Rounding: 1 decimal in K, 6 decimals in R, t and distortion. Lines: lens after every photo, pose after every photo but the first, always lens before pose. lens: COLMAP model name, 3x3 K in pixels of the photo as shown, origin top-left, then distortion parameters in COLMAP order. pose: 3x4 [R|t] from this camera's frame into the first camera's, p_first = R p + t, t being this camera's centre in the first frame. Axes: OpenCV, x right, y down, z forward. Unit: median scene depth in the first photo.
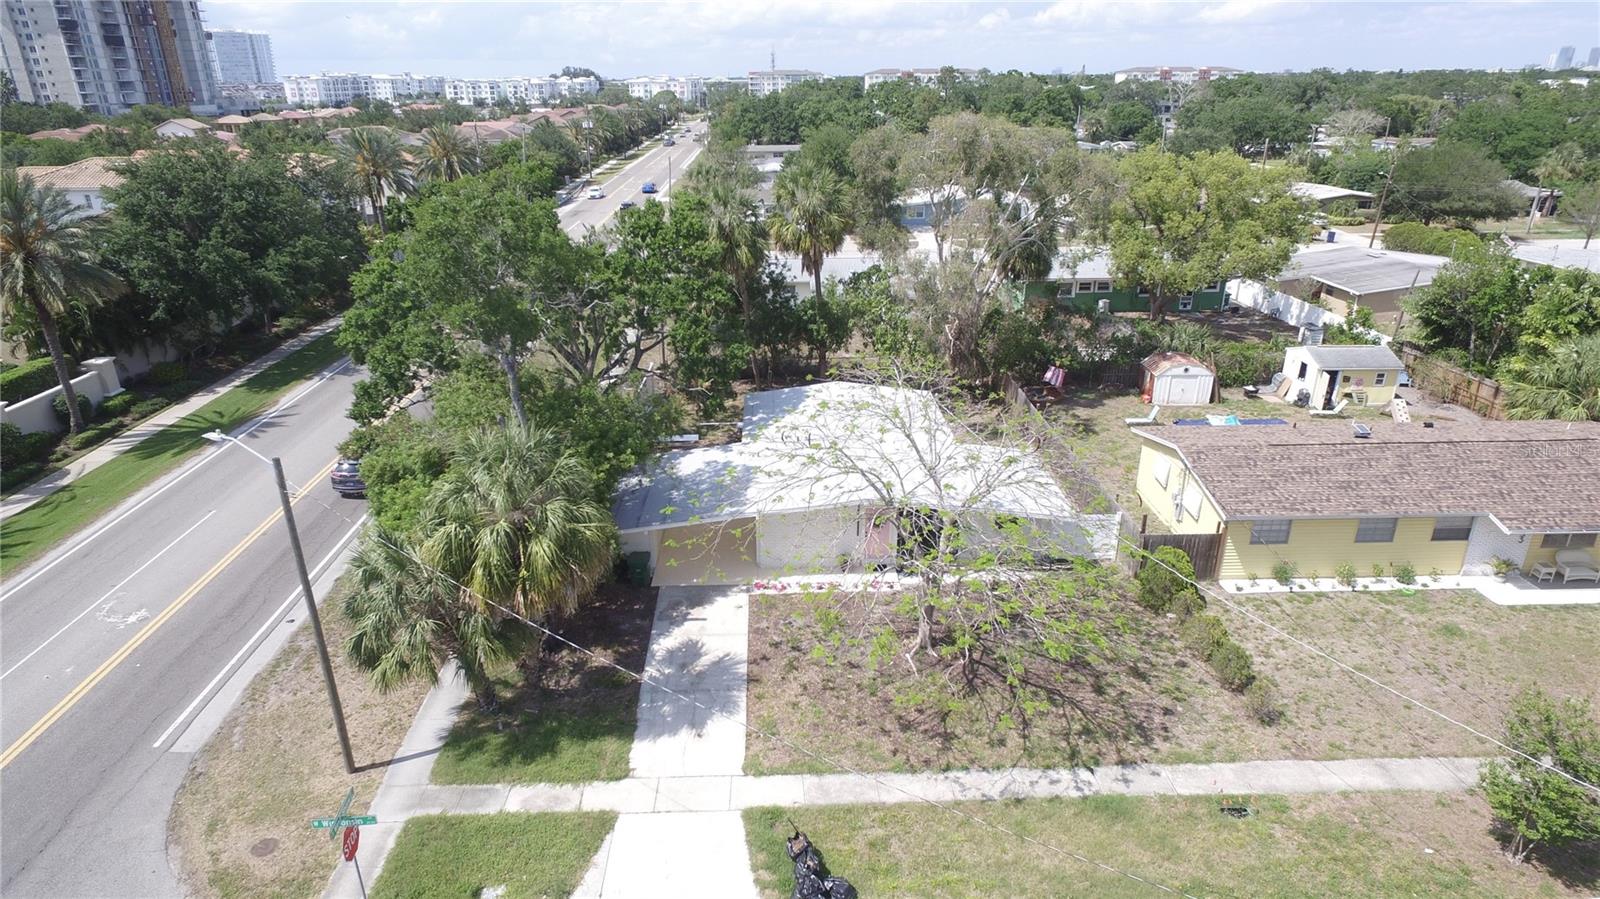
lens RADIAL K [[928.0, 0, 787.9], [0, 928.0, 445.9], [0, 0, 1]] dist [-0.014081, 0.016064]
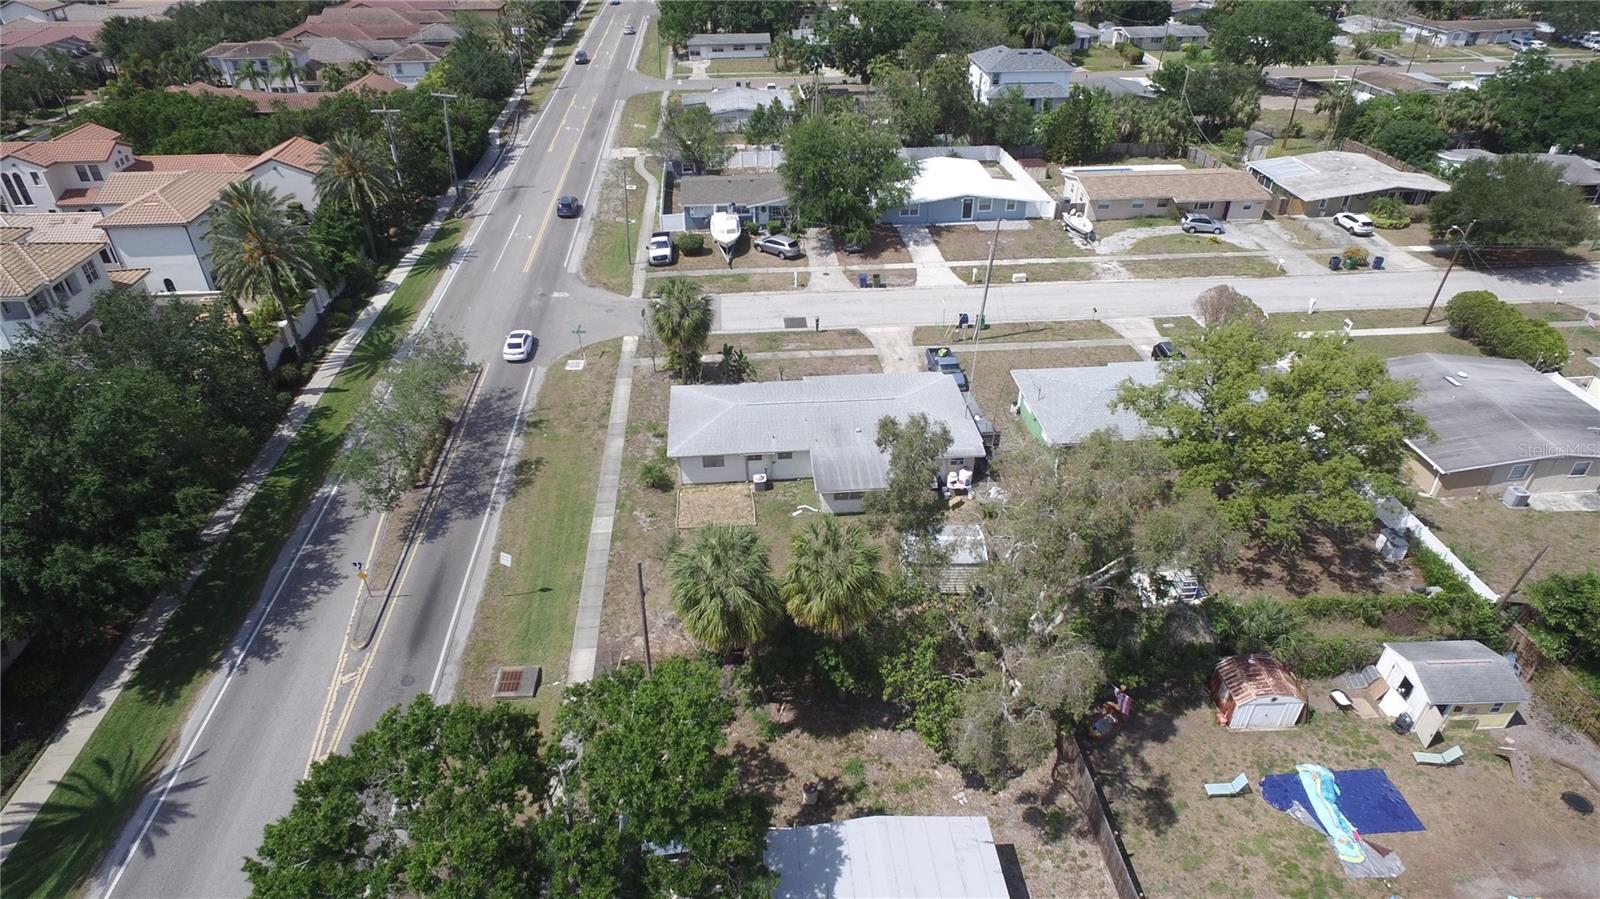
lens RADIAL K [[928.0, 0, 788.9], [0, 928.0, 446.8], [0, 0, 1]] dist [-0.014081, 0.016064]
pose [[0.998714, -0.025226, 0.043985, -0.051704], [0.015552, 0.978045, 0.207814, -0.568573], [-0.048261, -0.206862, 0.977179, 0.280563]]
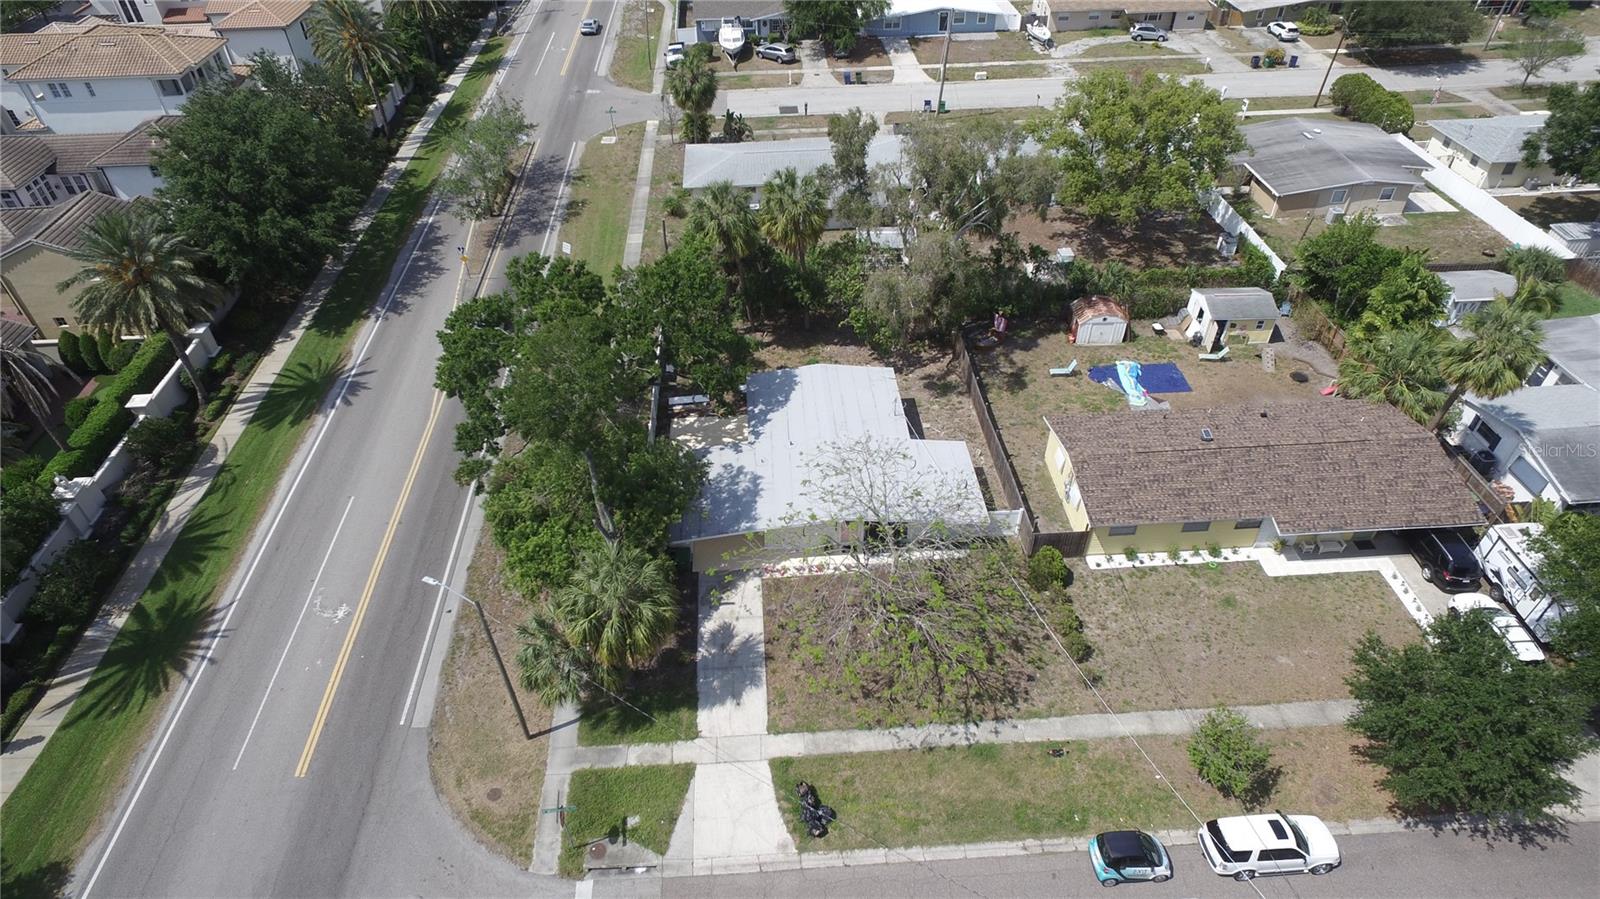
lens RADIAL K [[928.0, 0, 787.9], [0, 928.0, 447.1], [0, 0, 1]] dist [-0.014081, 0.016064]
pose [[0.999437, -0.028542, 0.017631, -0.015108], [0.021361, 0.946632, 0.321606, -0.374801], [-0.025869, -0.321049, 0.946709, -0.229379]]
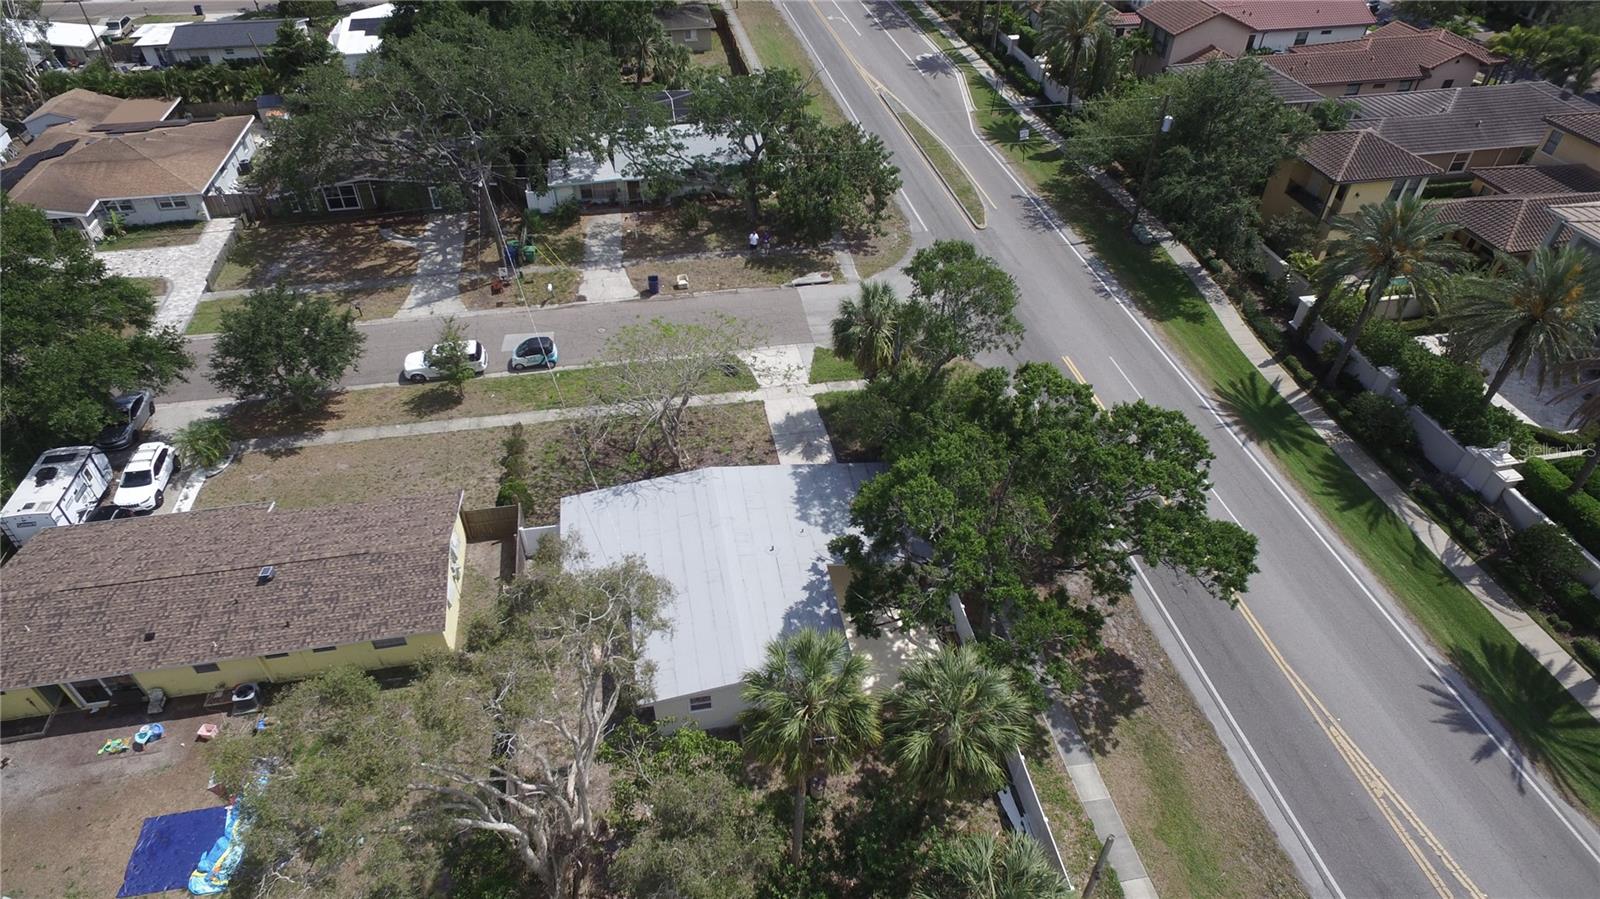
lens RADIAL K [[928.0, 0, 796.0], [0, 928.0, 447.9], [0, 0, 1]] dist [-0.014081, 0.016064]
pose [[-0.987223, 0.105621, -0.119313, 0.089708], [-0.056158, 0.470104, 0.880823, -0.922204], [0.149122, 0.876269, -0.458166, 1.229509]]
